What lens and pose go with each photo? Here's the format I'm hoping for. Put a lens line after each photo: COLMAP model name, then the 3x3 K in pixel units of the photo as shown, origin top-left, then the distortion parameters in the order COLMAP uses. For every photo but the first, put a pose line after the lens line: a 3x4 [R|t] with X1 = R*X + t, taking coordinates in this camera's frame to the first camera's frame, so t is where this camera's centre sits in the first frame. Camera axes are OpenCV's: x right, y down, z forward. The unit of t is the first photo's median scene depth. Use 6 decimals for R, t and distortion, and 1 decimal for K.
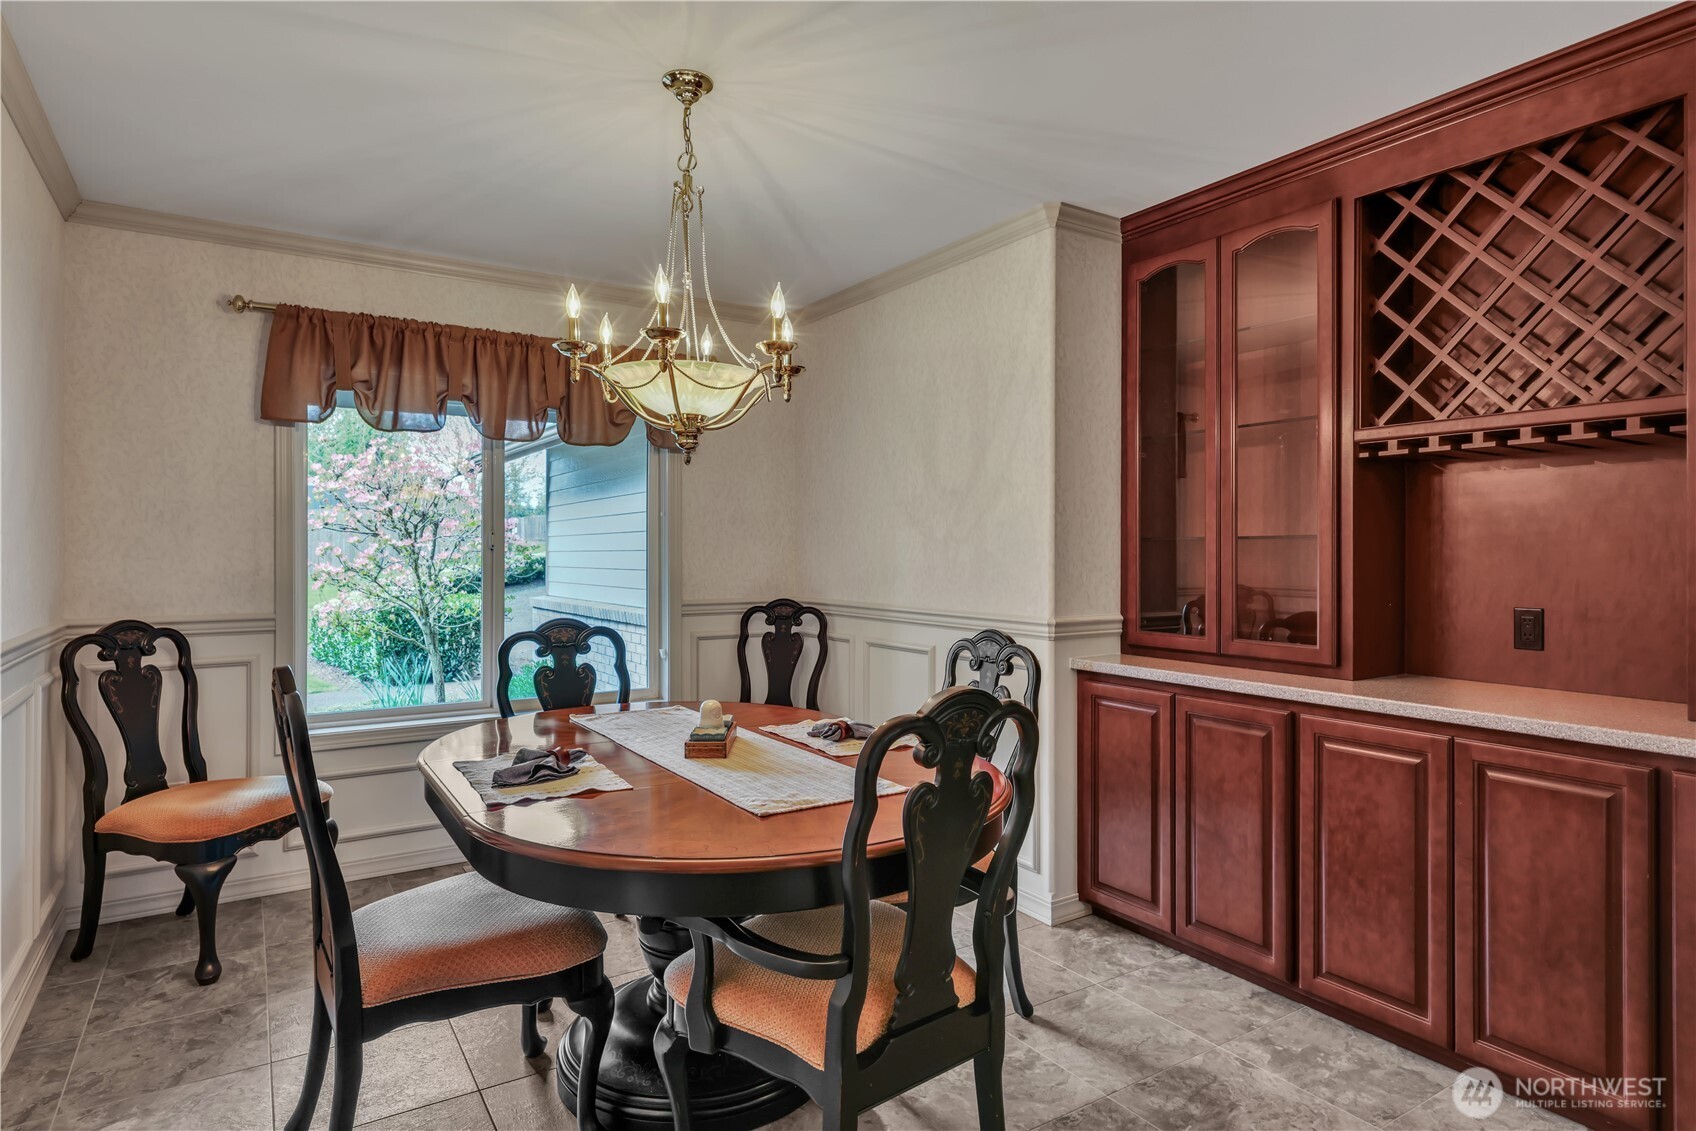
lens RADIAL K [[926.2, 0, 848.0], [0, 926.2, 565.5], [0, 0, 1]] dist [0.014058, 0.000275]
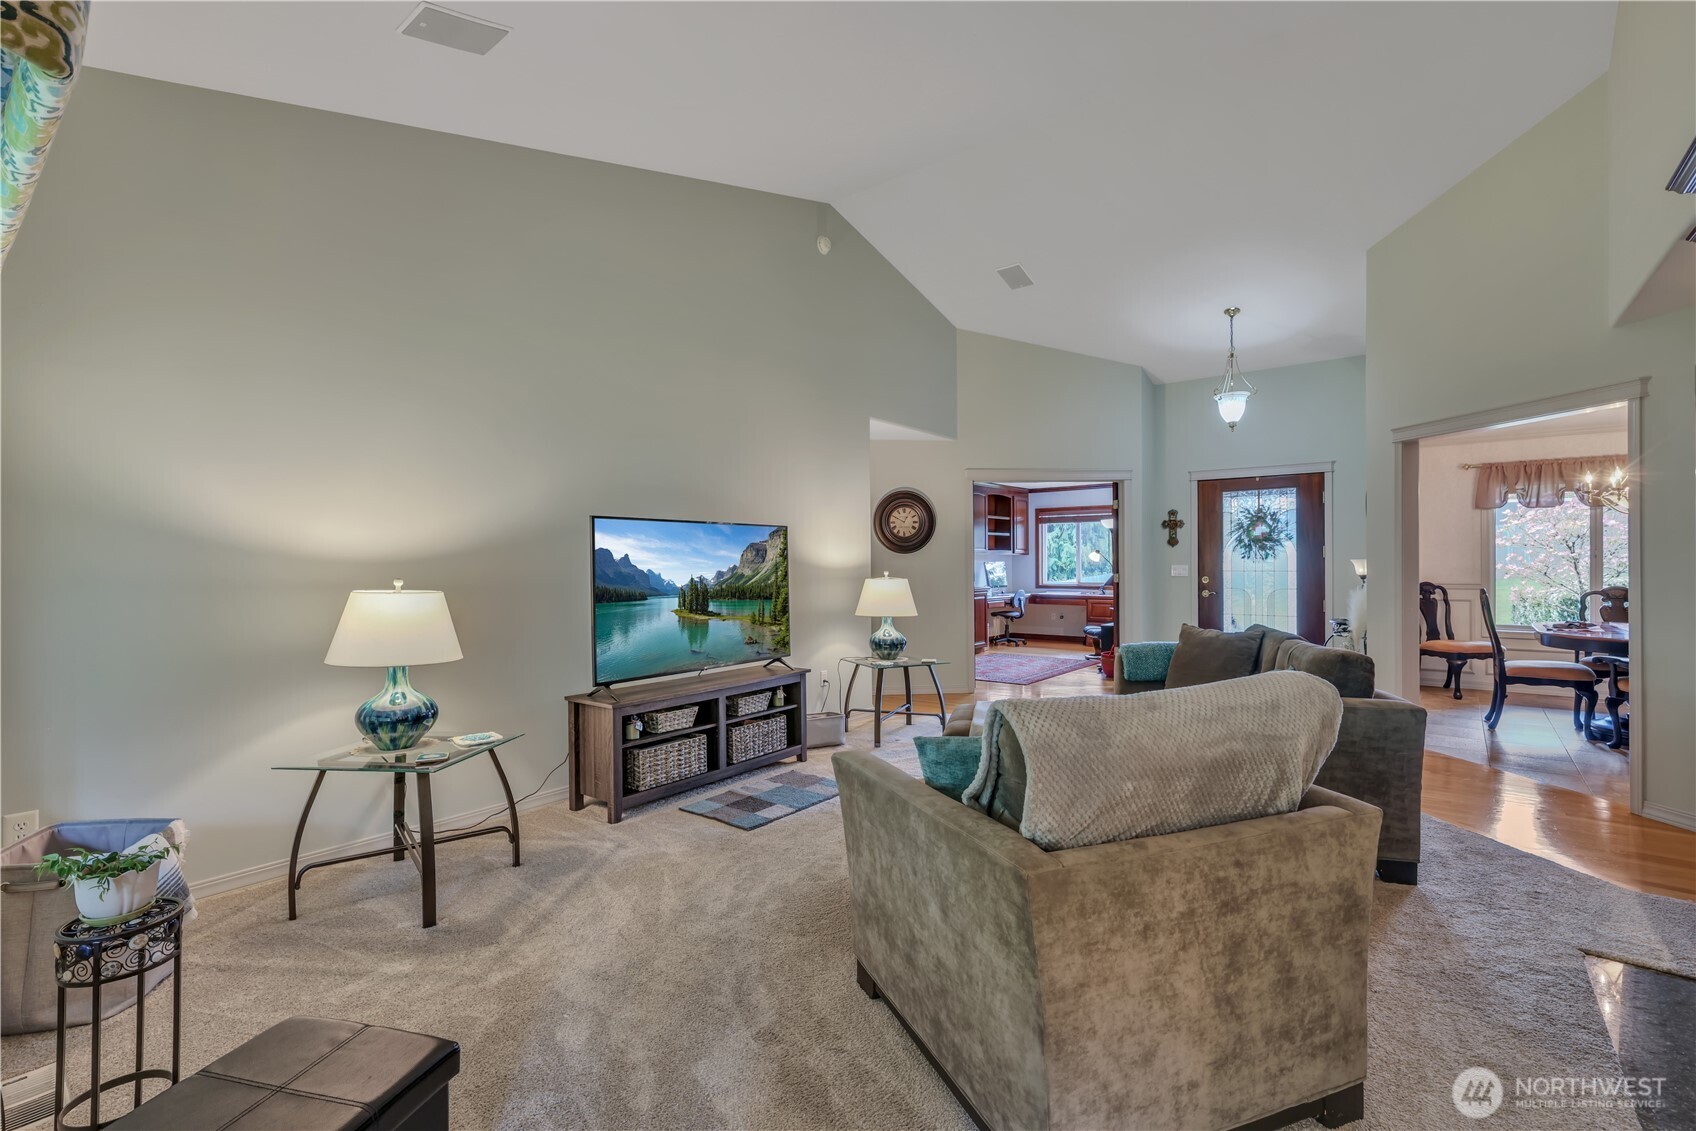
lens RADIAL K [[758.3, 0, 847.0], [0, 758.3, 558.4], [0, 0, 1]] dist [0.011348, 0.000126]
pose [[0.323237, -0.004879, -0.946305, 1.045918], [-0.003180, 0.999975, -0.006242, 0.004619], [0.946313, 0.005027, 0.323214, -1.717114]]
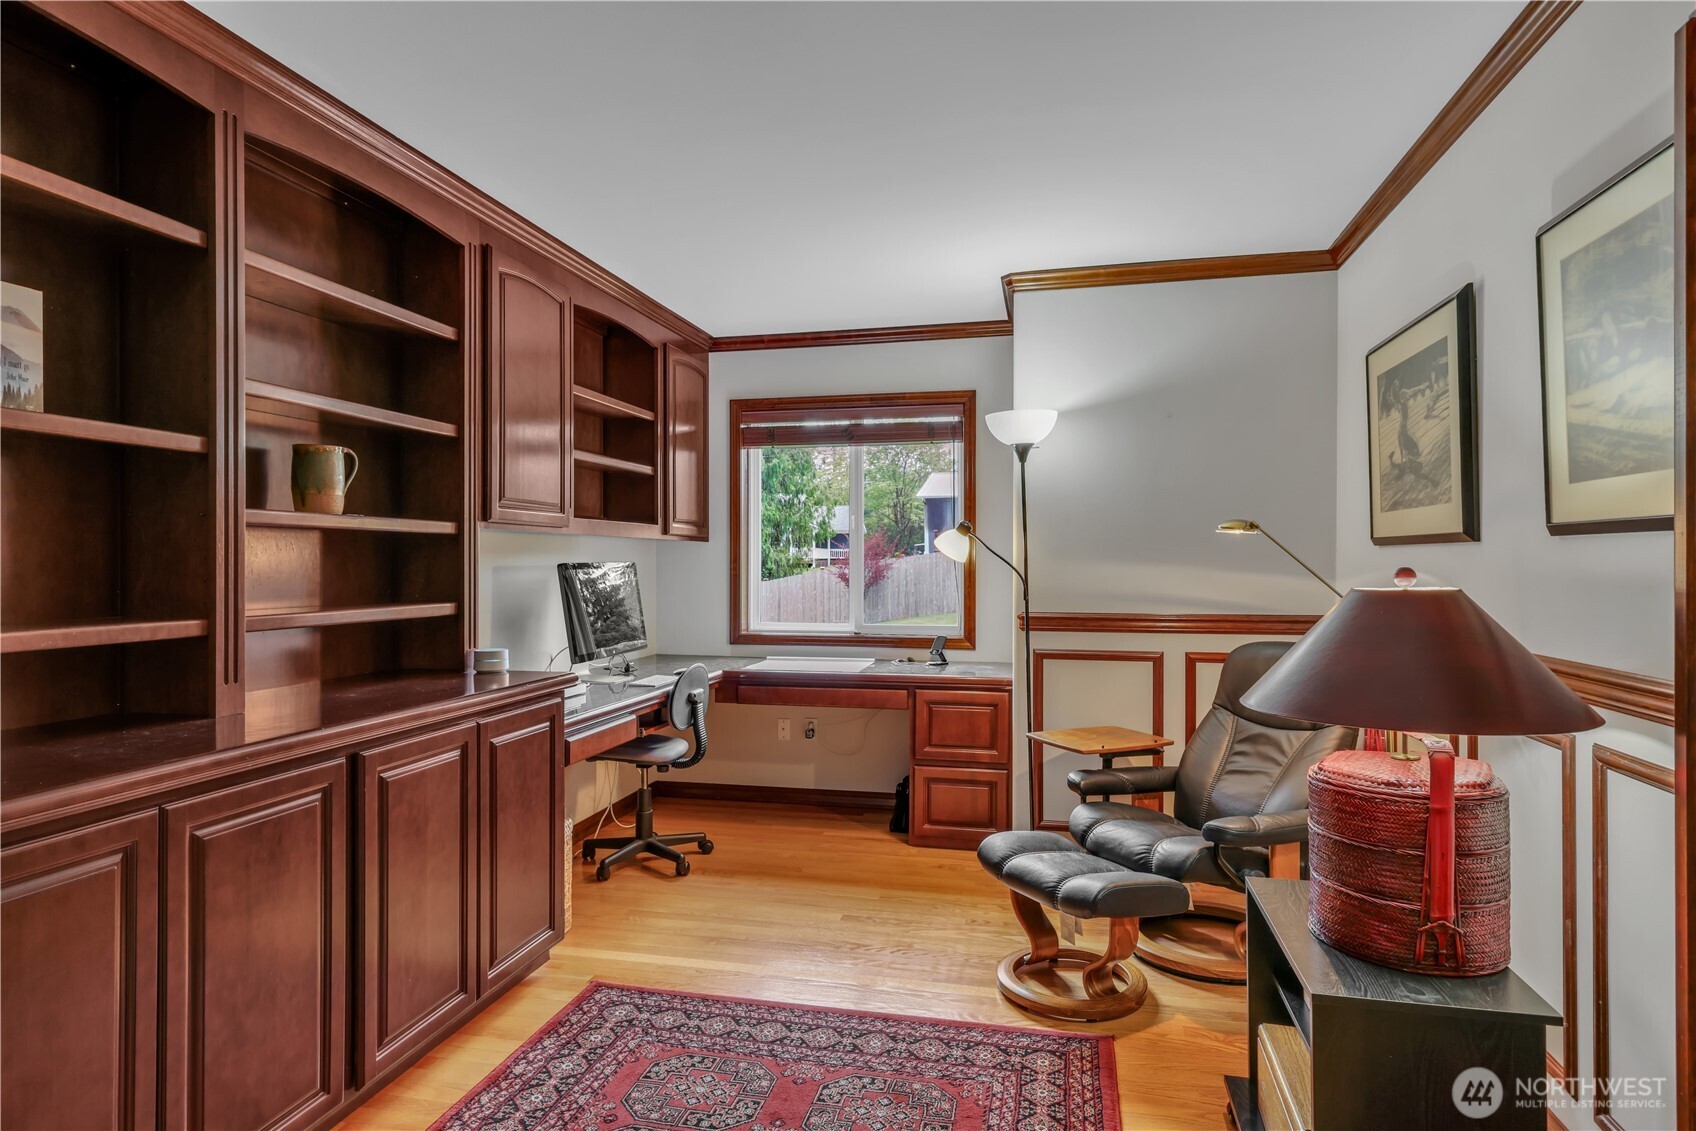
lens RADIAL K [[926.2, 0, 848.0], [0, 926.2, 565.5], [0, 0, 1]] dist [0.014058, 0.000275]
pose [[0.698292, 0.003611, -0.715804, -1.427601], [-0.008030, 0.999964, -0.002790, 0.001830], [0.715768, 0.007696, 0.698296, -0.280273]]
